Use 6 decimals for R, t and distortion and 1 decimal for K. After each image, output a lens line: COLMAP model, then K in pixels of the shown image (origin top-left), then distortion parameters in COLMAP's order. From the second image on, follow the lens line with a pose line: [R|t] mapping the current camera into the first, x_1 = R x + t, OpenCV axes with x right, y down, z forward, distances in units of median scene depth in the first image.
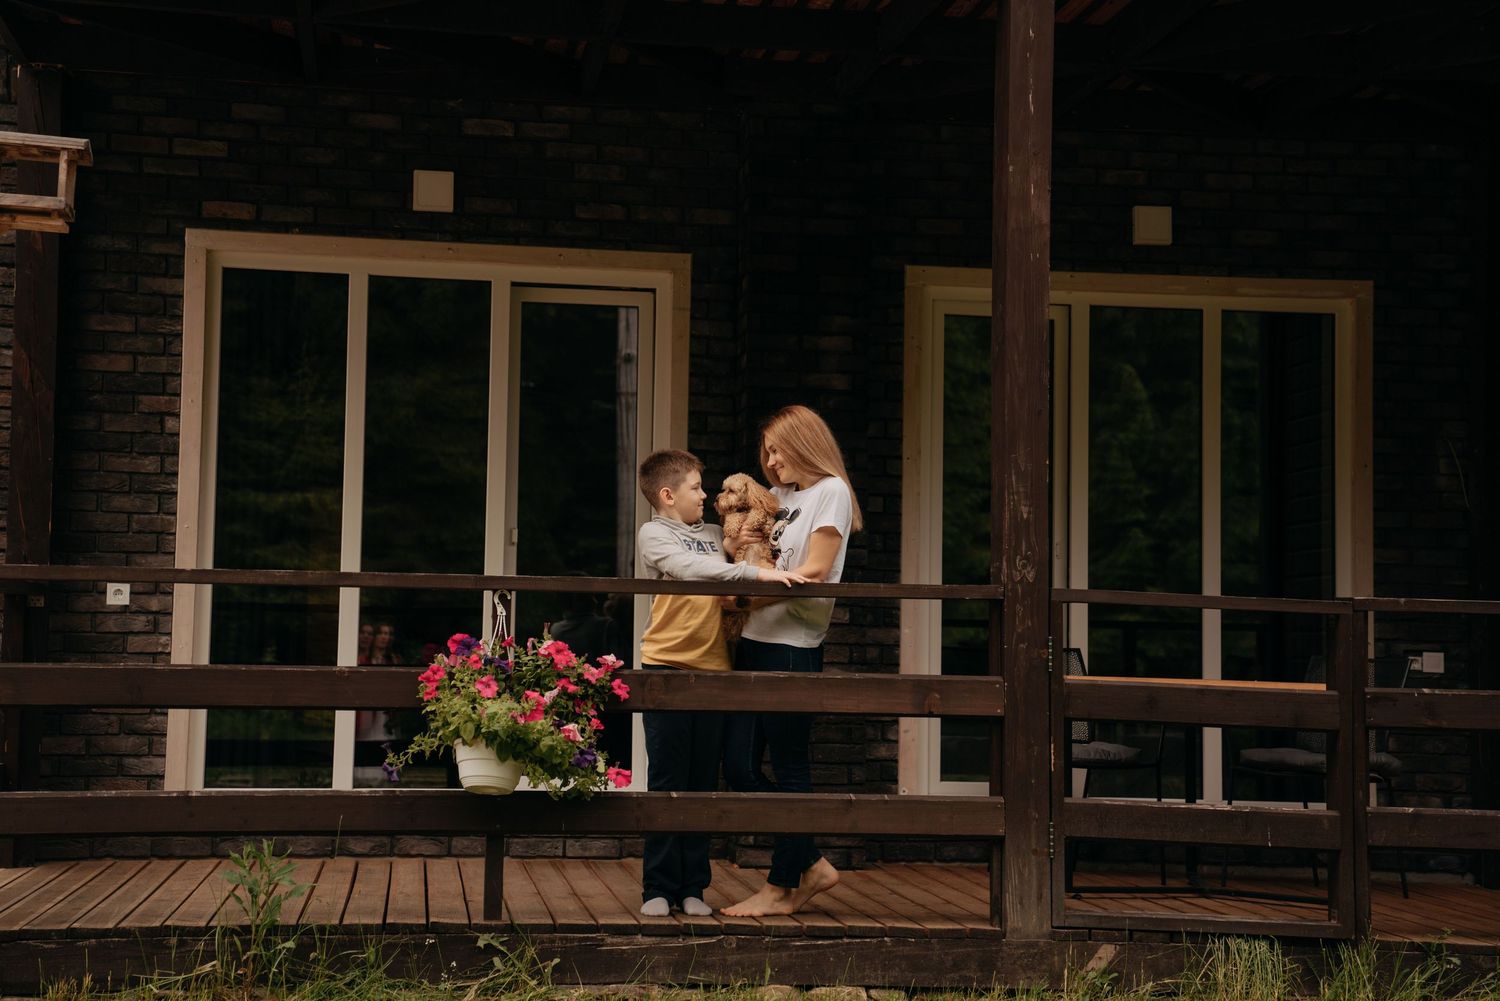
lens RADIAL K [[2064.0, 0, 741.9], [0, 2064.0, 500.8], [0, 0, 1]] dist [0.211964, 0.000000]
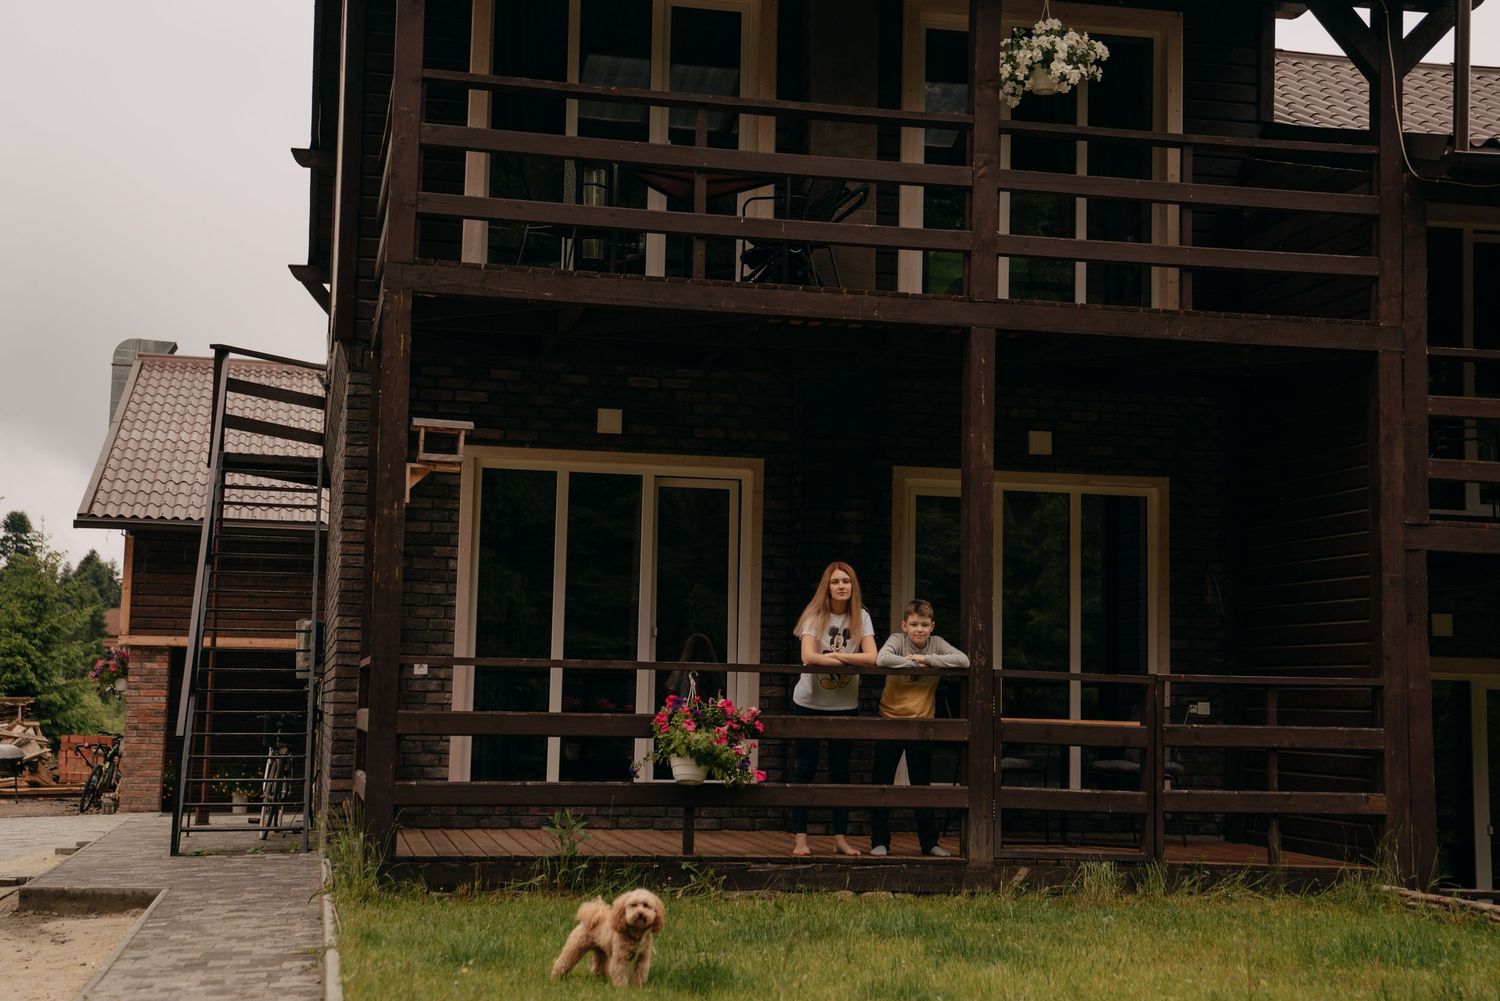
lens RADIAL K [[2056.7, 0, 756.5], [0, 2056.7, 504.2], [0, 0, 1]] dist [0.118422, 0.000000]
pose [[0.996149, 0.007783, 0.087334, -0.176535], [-0.006288, 0.999829, -0.017372, -0.056850], [-0.087454, 0.016756, 0.996028, -0.629327]]
